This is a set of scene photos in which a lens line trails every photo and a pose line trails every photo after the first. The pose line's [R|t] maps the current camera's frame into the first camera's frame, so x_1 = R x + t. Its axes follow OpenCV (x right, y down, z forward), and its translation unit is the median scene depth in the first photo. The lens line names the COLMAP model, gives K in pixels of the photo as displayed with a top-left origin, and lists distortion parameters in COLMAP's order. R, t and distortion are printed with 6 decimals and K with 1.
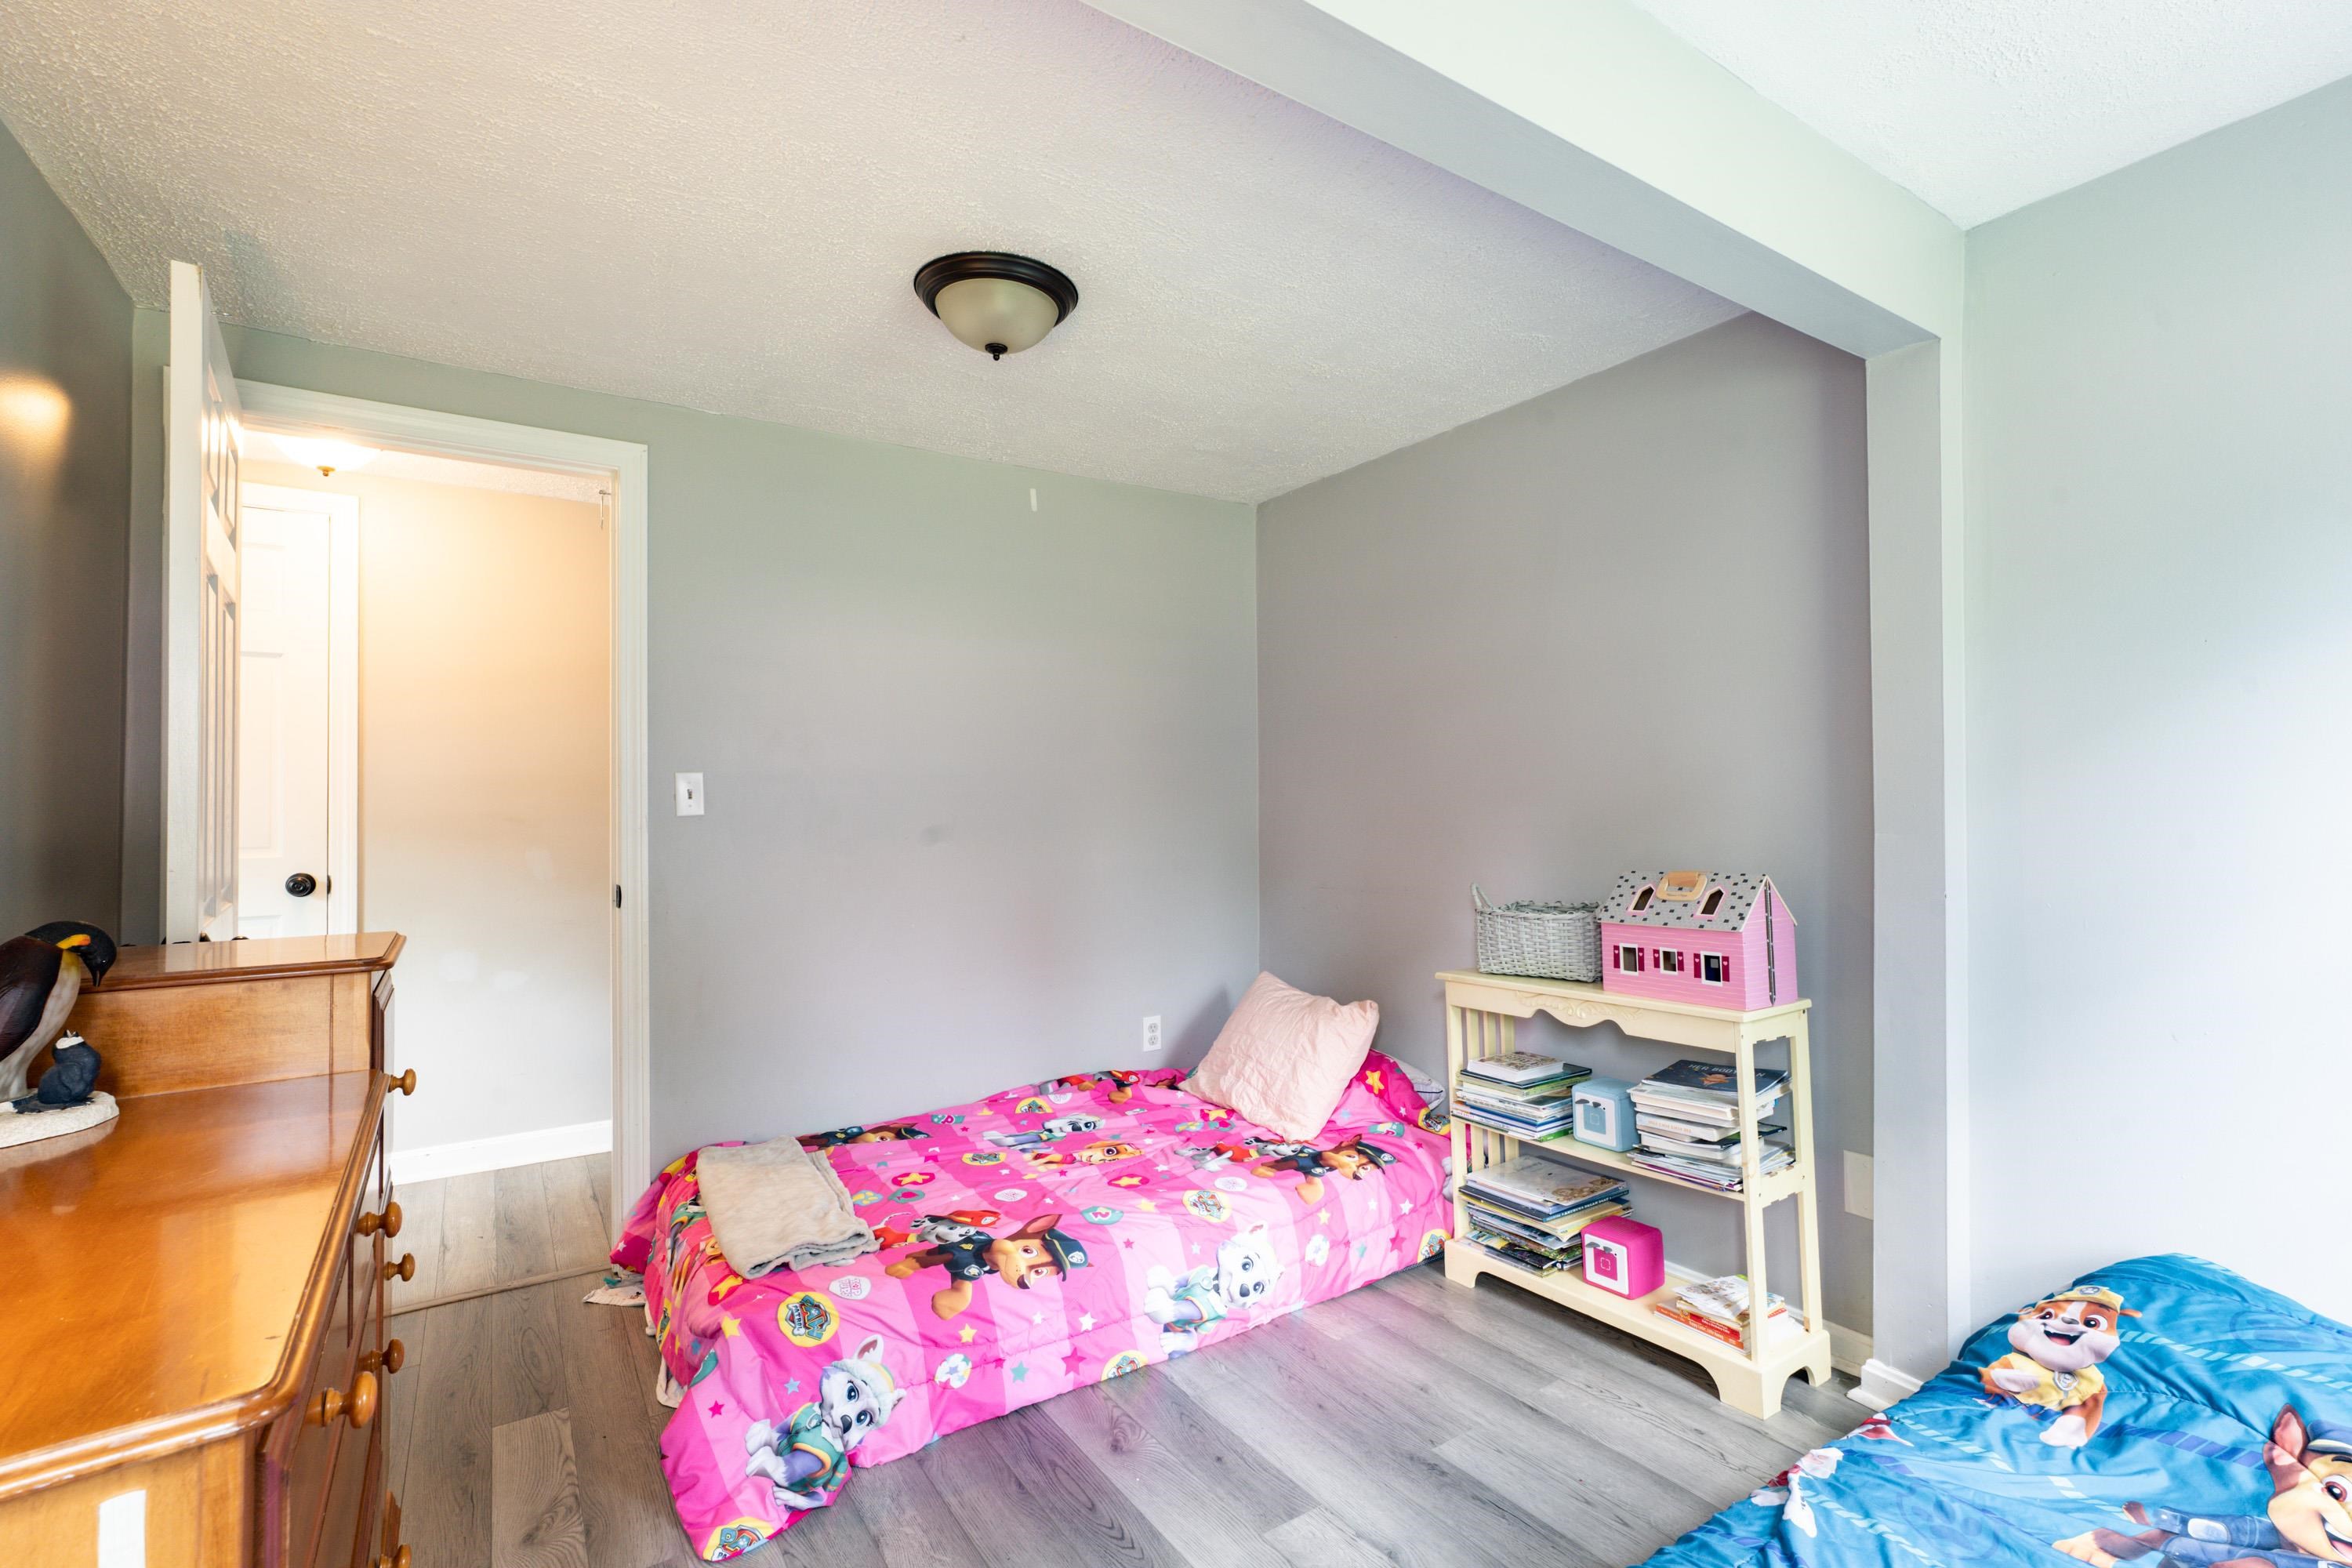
lens RADIAL K [[1059.6, 0, 1179.7], [0, 1059.6, 768.4], [0, 0, 1]] dist [0.003175, 0.000920]
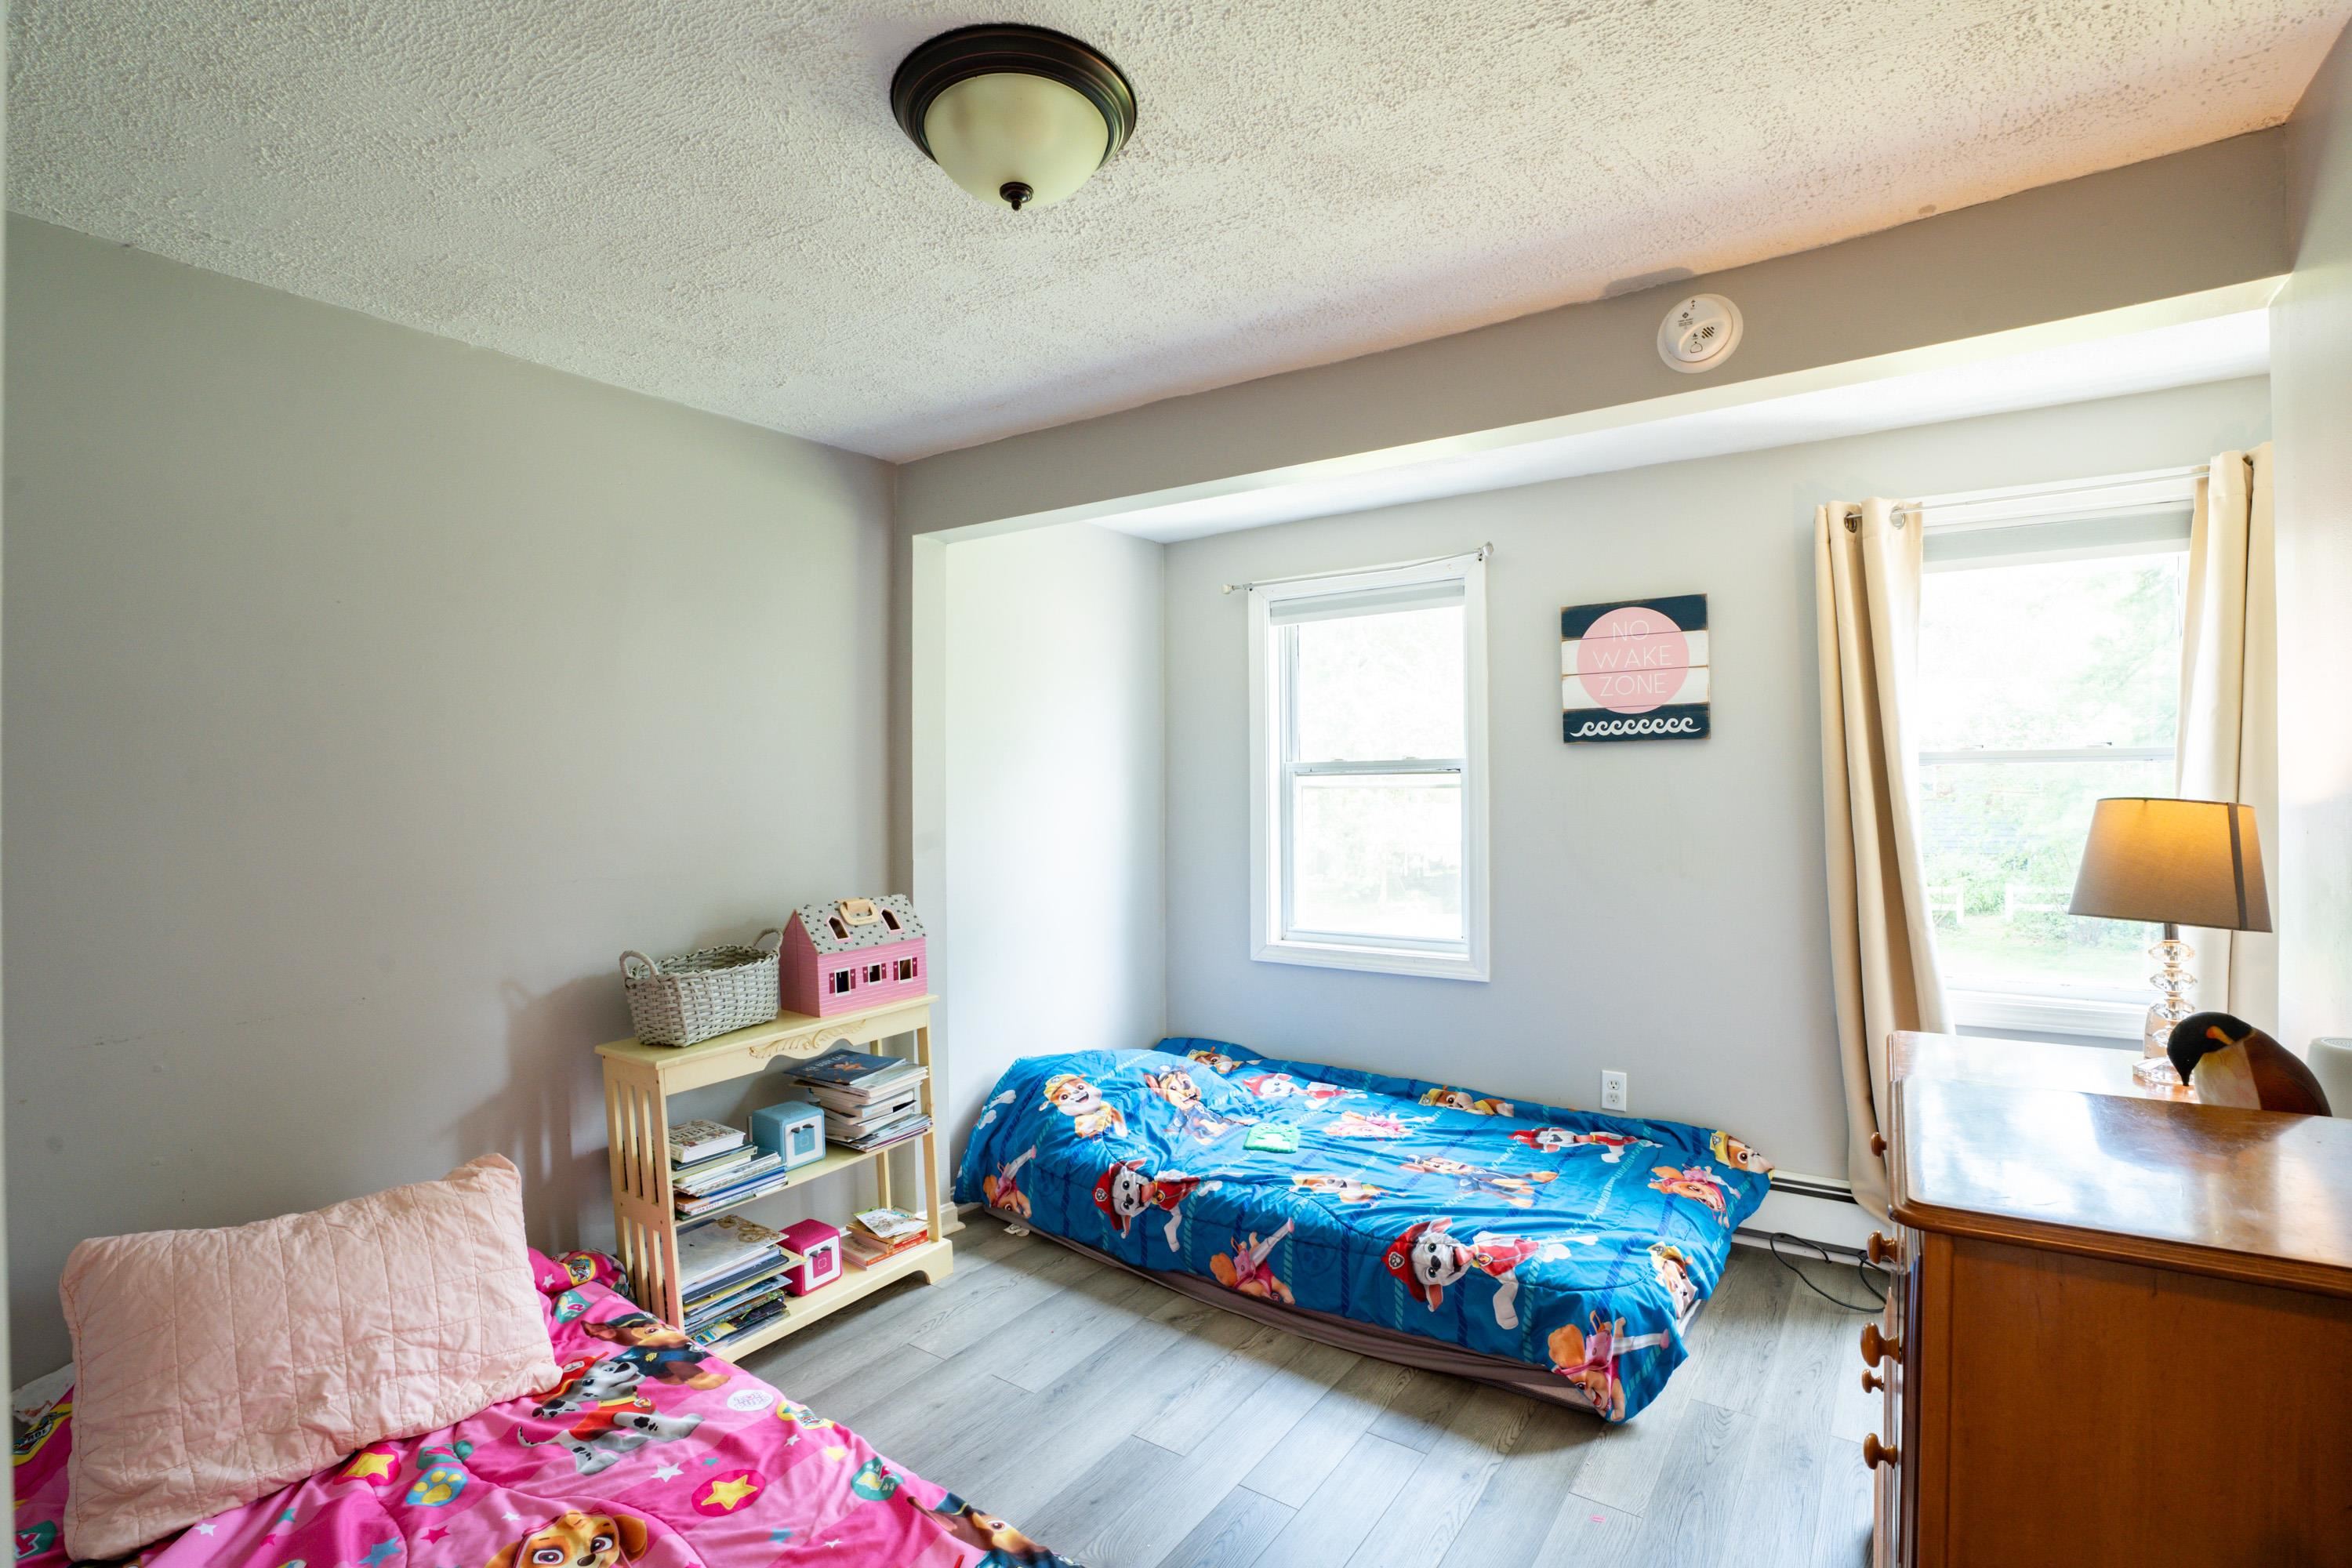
lens RADIAL K [[1059.6, 0, 1179.7], [0, 1059.6, 768.4], [0, 0, 1]] dist [0.003175, 0.000920]
pose [[-0.352103, 0.032047, 0.935413, -0.802373], [-0.020542, 0.998908, -0.041955, -0.012165], [-0.935736, -0.033988, -0.351060, 1.078134]]
